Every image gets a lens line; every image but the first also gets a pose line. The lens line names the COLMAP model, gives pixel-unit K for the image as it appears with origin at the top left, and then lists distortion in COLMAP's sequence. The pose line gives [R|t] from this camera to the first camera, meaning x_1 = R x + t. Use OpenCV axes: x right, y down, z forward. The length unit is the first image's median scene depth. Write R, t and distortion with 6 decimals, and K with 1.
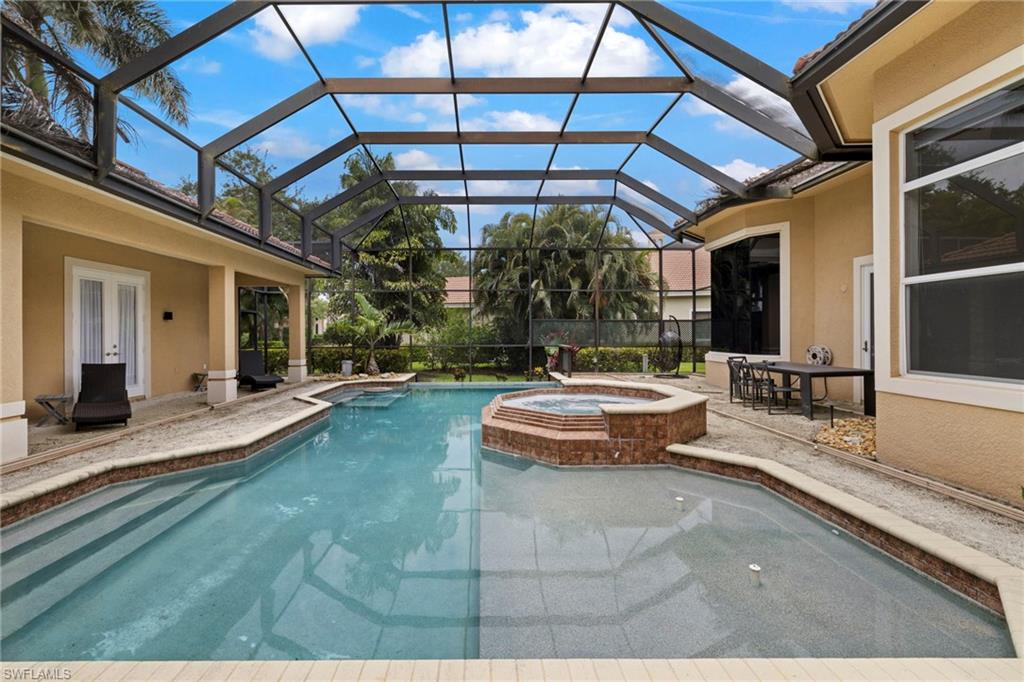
lens RADIAL K [[426.1, 0, 512.6], [0, 426.1, 334.6], [0, 0, 1]] dist [-0.000493, -0.000482]
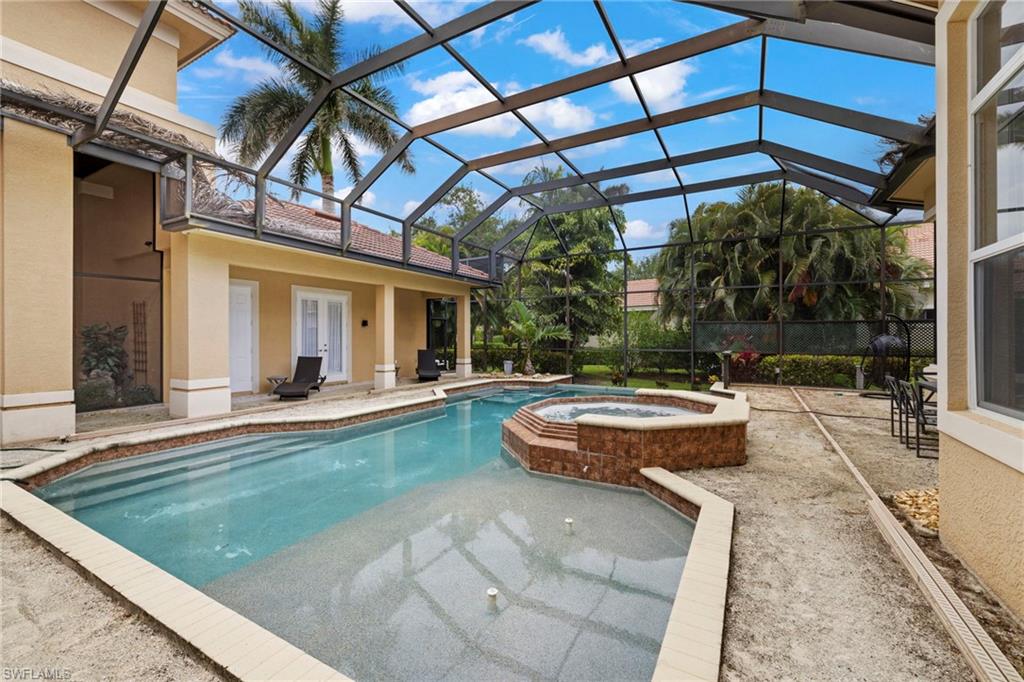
lens RADIAL K [[426.1, 0, 511.4], [0, 426.1, 338.0], [0, 0, 1]] dist [-0.000493, -0.000482]
pose [[0.868886, 0.005951, -0.494977, 0.307689], [-0.005627, 0.999982, 0.002143, -0.002483], [0.494981, 0.000923, 0.868904, 0.060865]]
